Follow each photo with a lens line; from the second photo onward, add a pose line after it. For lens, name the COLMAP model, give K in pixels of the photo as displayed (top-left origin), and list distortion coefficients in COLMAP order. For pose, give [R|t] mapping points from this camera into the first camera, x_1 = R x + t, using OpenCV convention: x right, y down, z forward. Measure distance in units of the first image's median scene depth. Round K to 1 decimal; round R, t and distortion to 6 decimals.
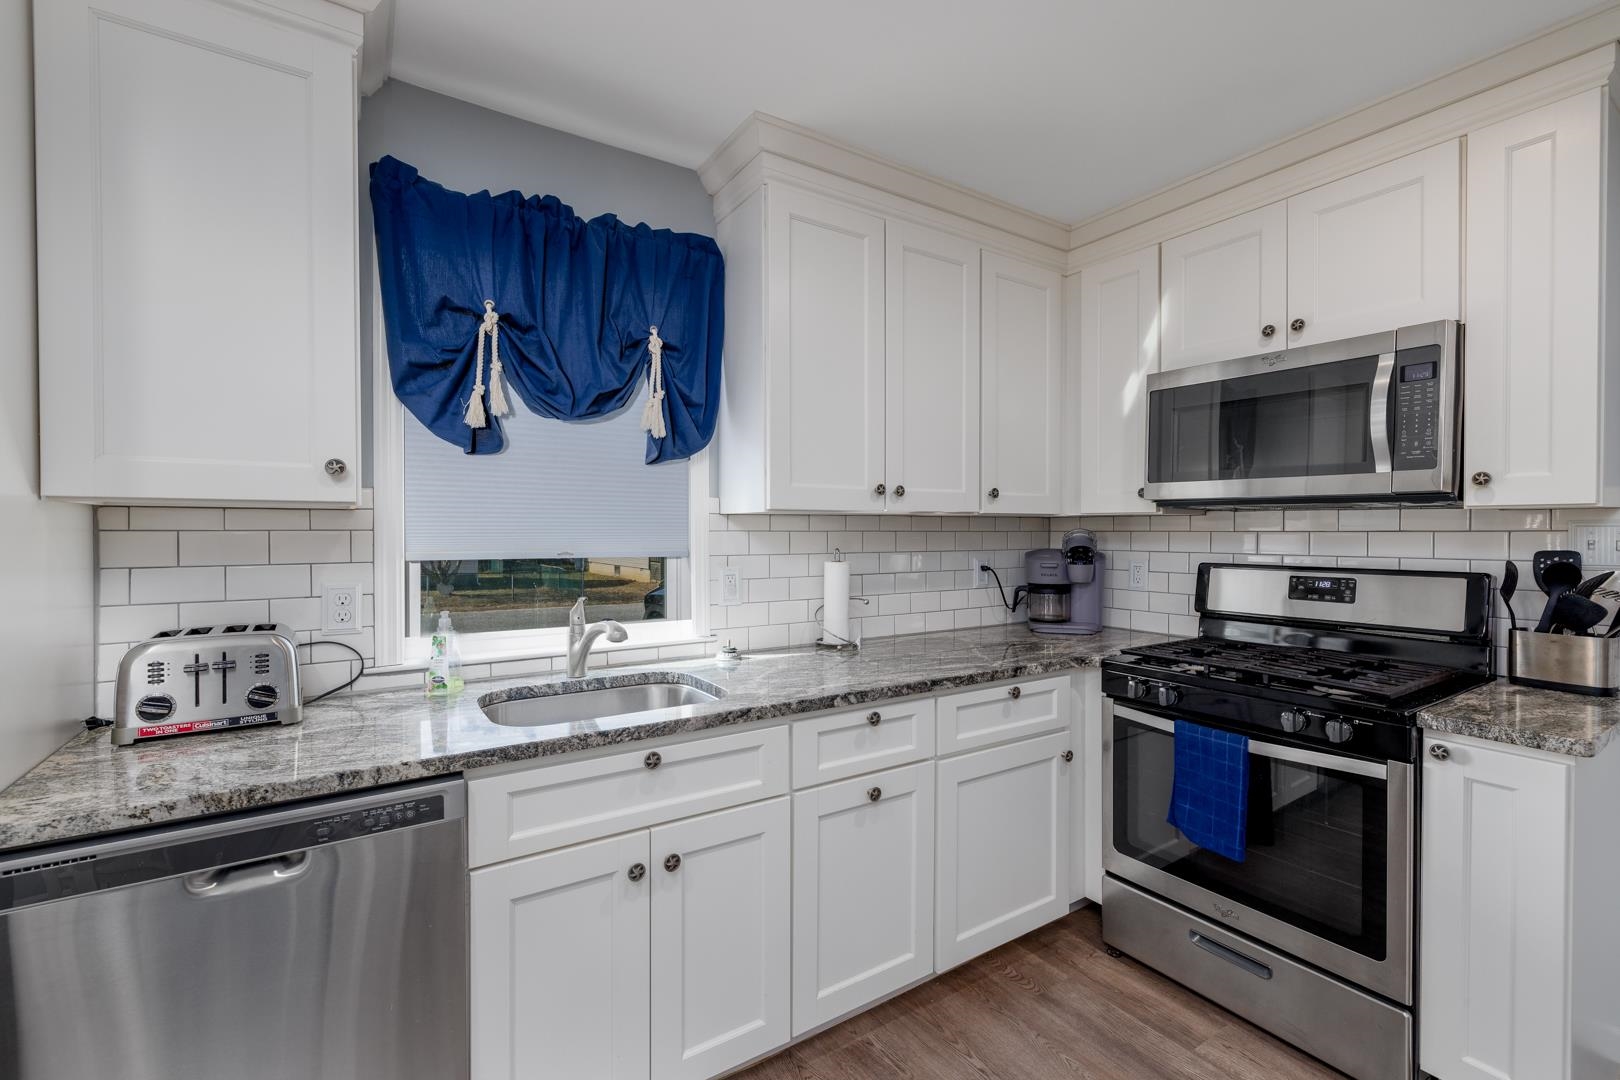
lens RADIAL K [[688.8, 0, 812.1], [0, 688.8, 537.2], [0, 0, 1]] dist [-0.000365, 0.000918]
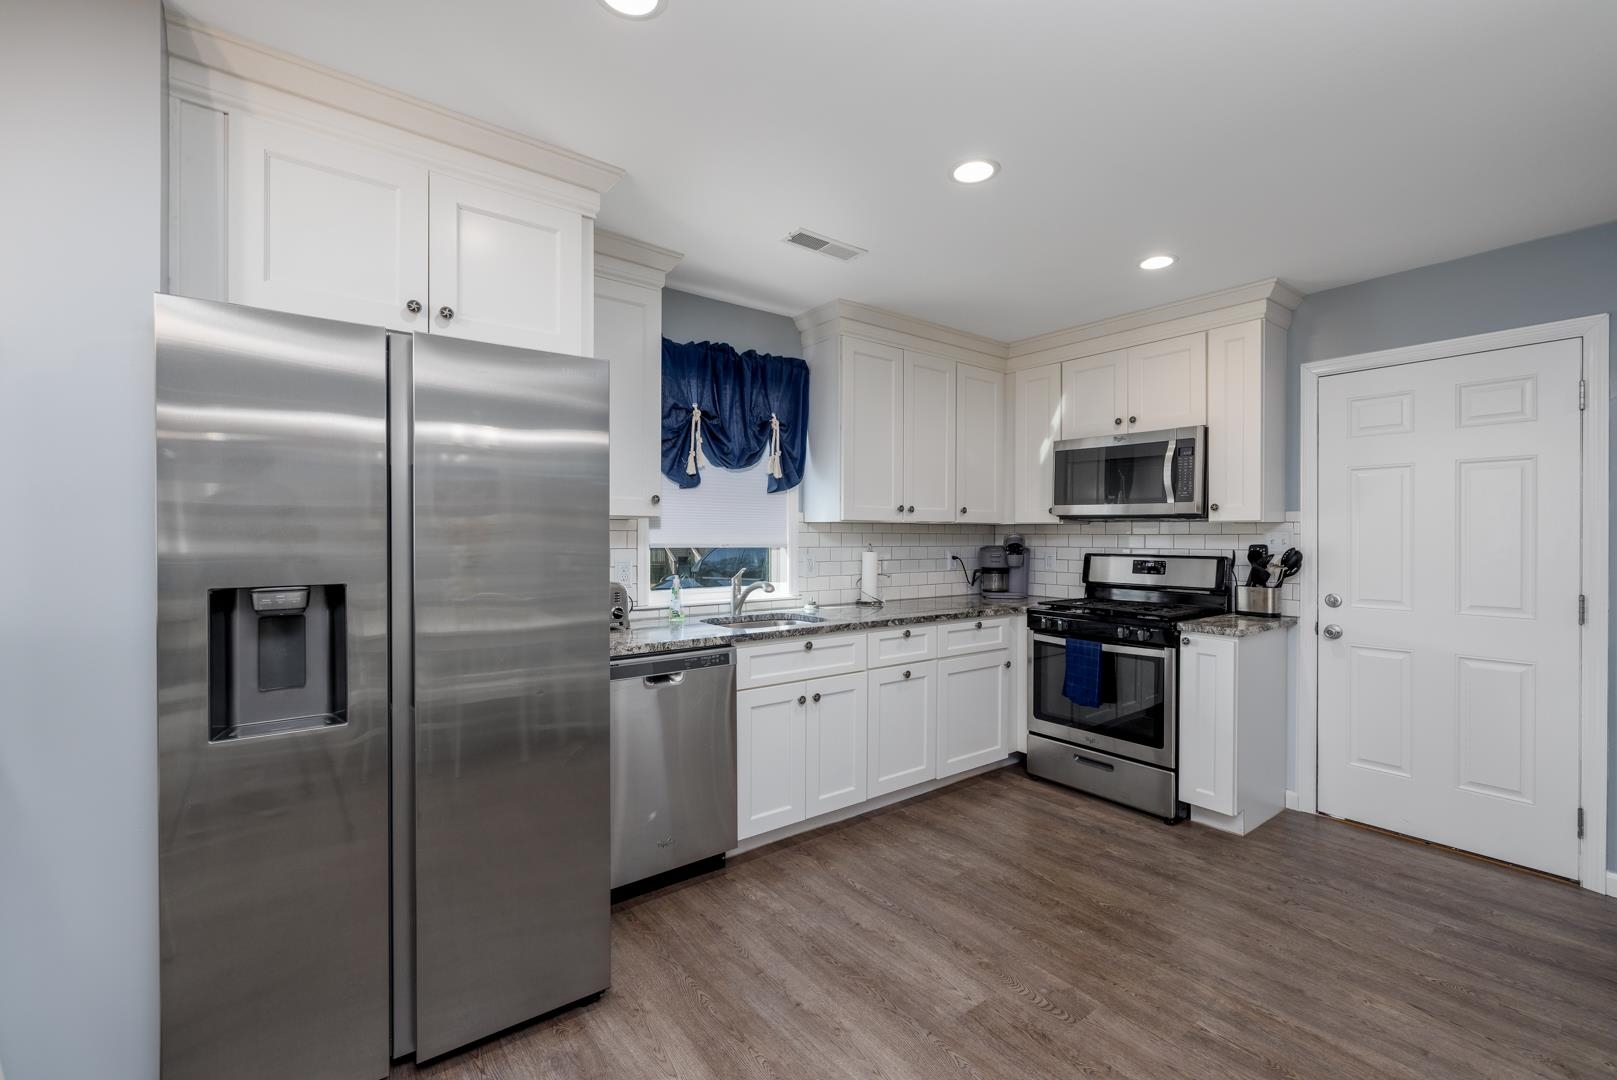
lens RADIAL K [[687.6, 0, 804.7], [0, 687.6, 538.3], [0, 0, 1]] dist [-0.000365, 0.000918]
pose [[0.996978, 0.003628, 0.077605, -0.294822], [-0.003222, 0.999980, -0.005366, 0.015574], [-0.077623, 0.005100, 0.996970, -0.739053]]
